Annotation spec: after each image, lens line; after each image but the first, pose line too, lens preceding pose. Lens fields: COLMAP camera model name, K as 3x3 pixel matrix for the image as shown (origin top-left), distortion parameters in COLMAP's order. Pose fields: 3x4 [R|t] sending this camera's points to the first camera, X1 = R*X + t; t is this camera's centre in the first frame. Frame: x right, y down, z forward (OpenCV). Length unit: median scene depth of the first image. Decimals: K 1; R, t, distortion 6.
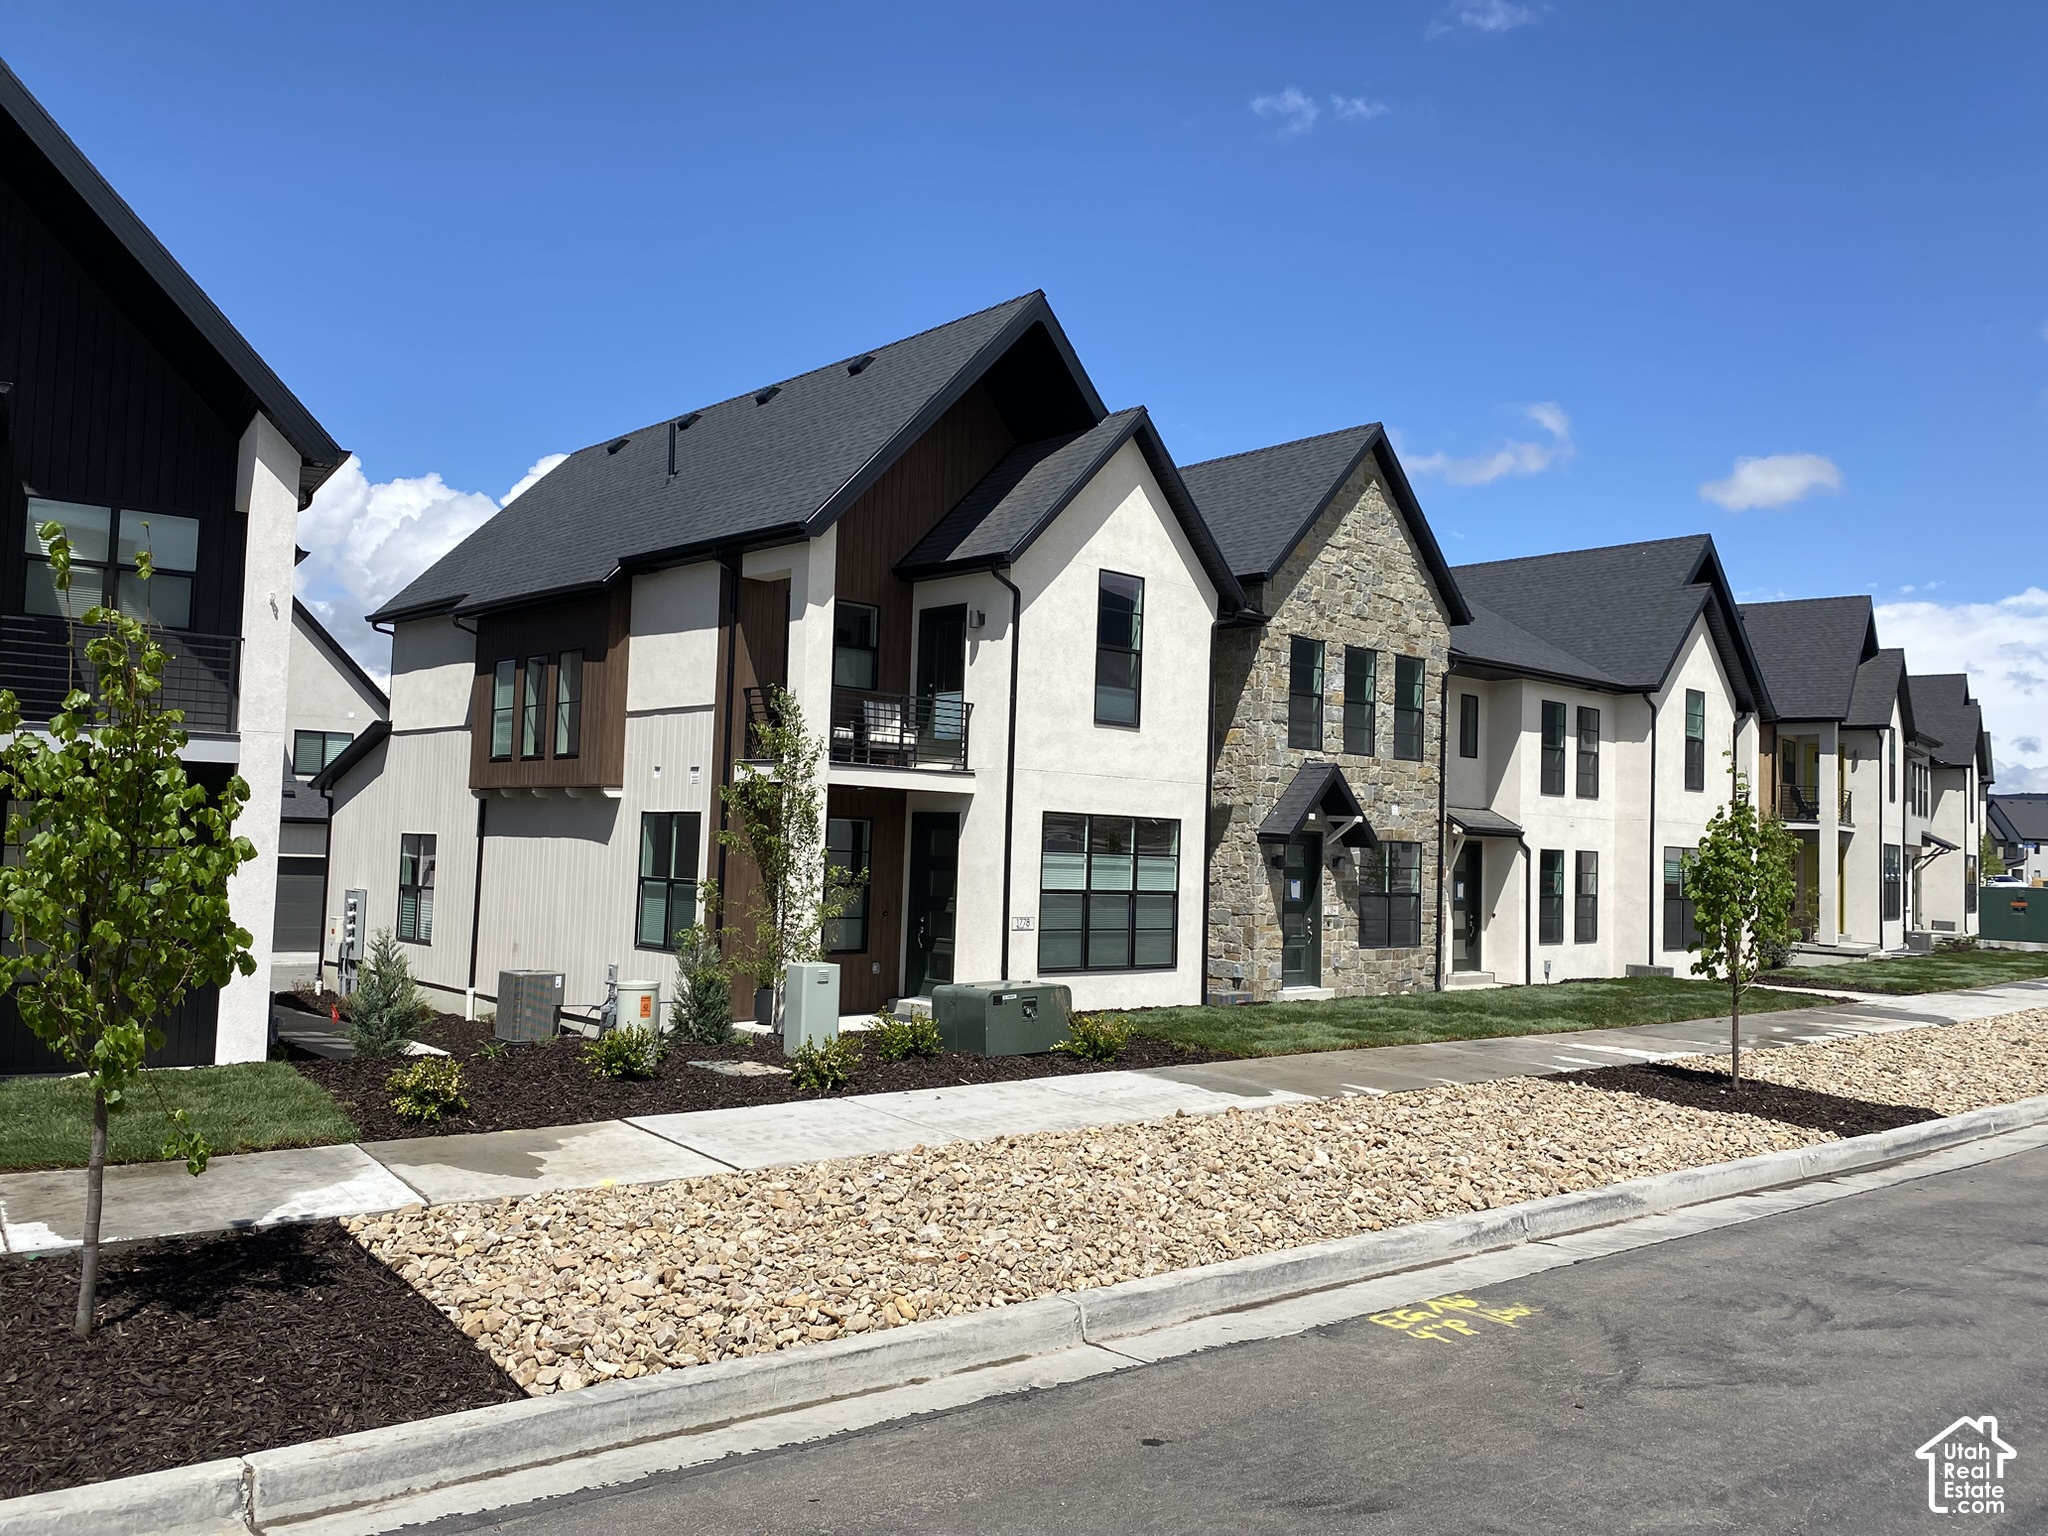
lens RADIAL K [[1576.5, 0, 1025.6], [0, 1576.5, 750.9], [0, 0, 1]] dist [0.029807, -0.013600]
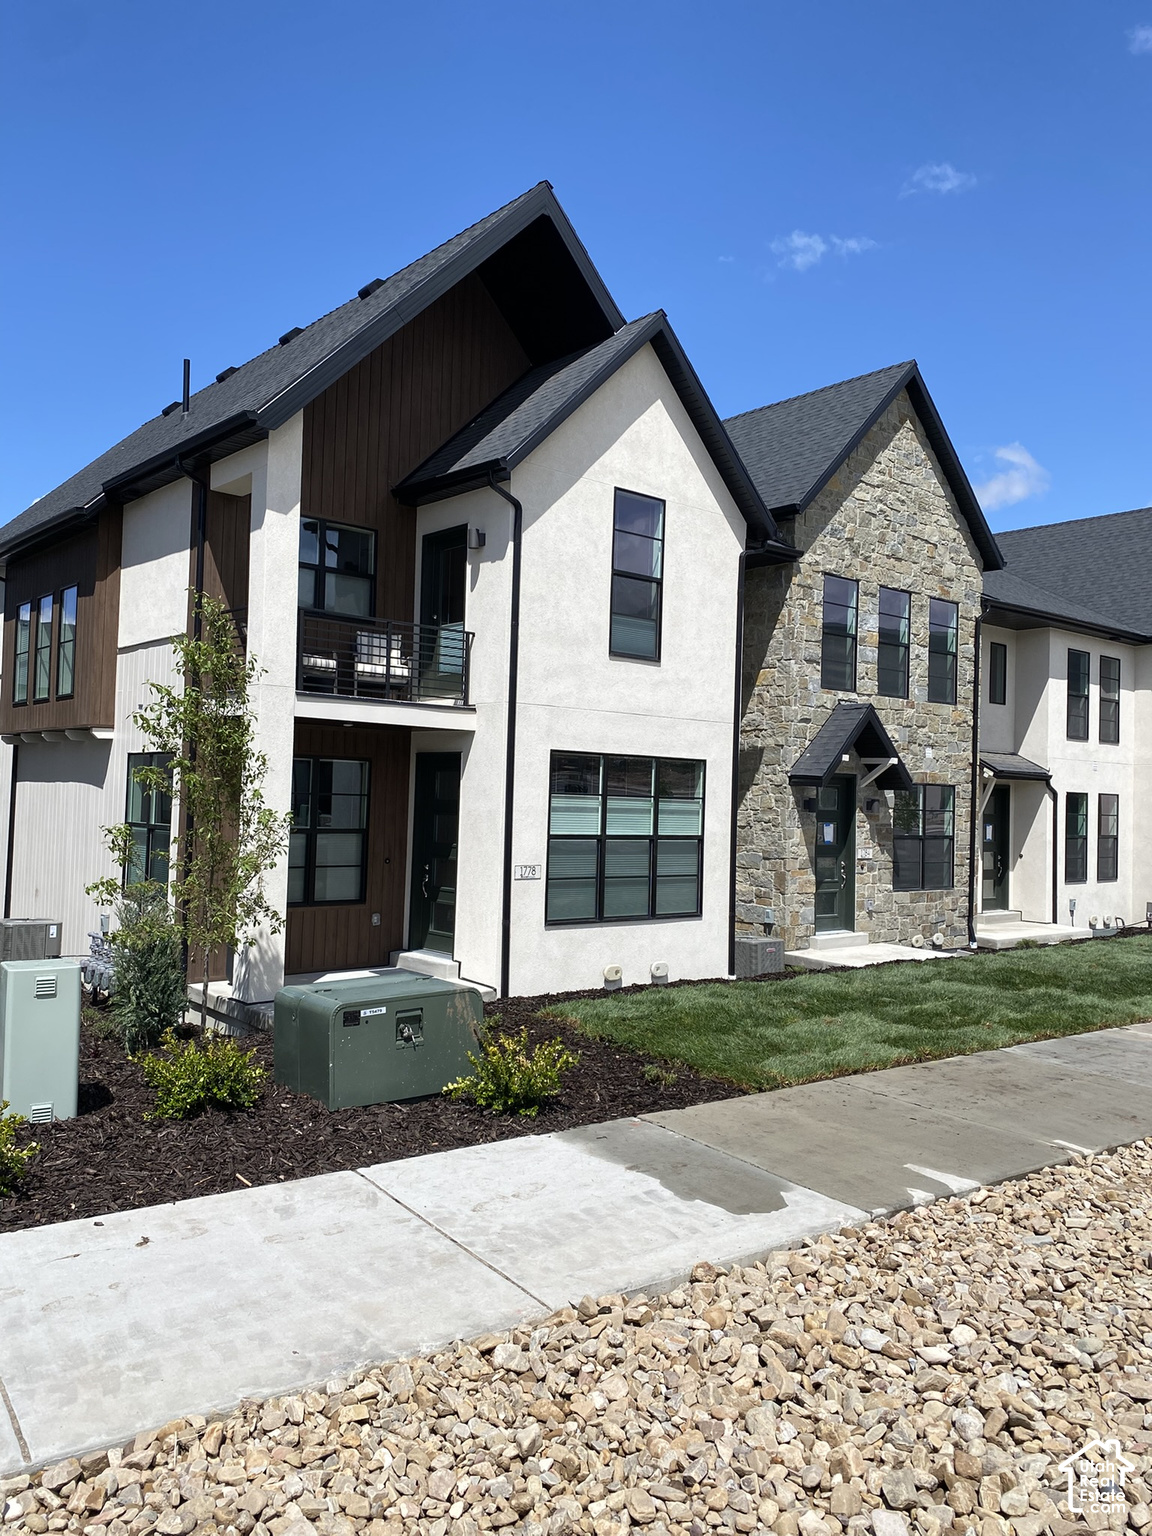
lens RADIAL K [[1196.7, 0, 573.8], [0, 1196.7, 760.9], [0, 0, 1]] dist [0.044575, -0.191911]
pose [[0.999166, -0.005393, -0.040478, 0.048570], [0.006602, 0.999534, 0.029815, 0.022390], [0.040298, -0.030057, 0.998736, 0.282101]]
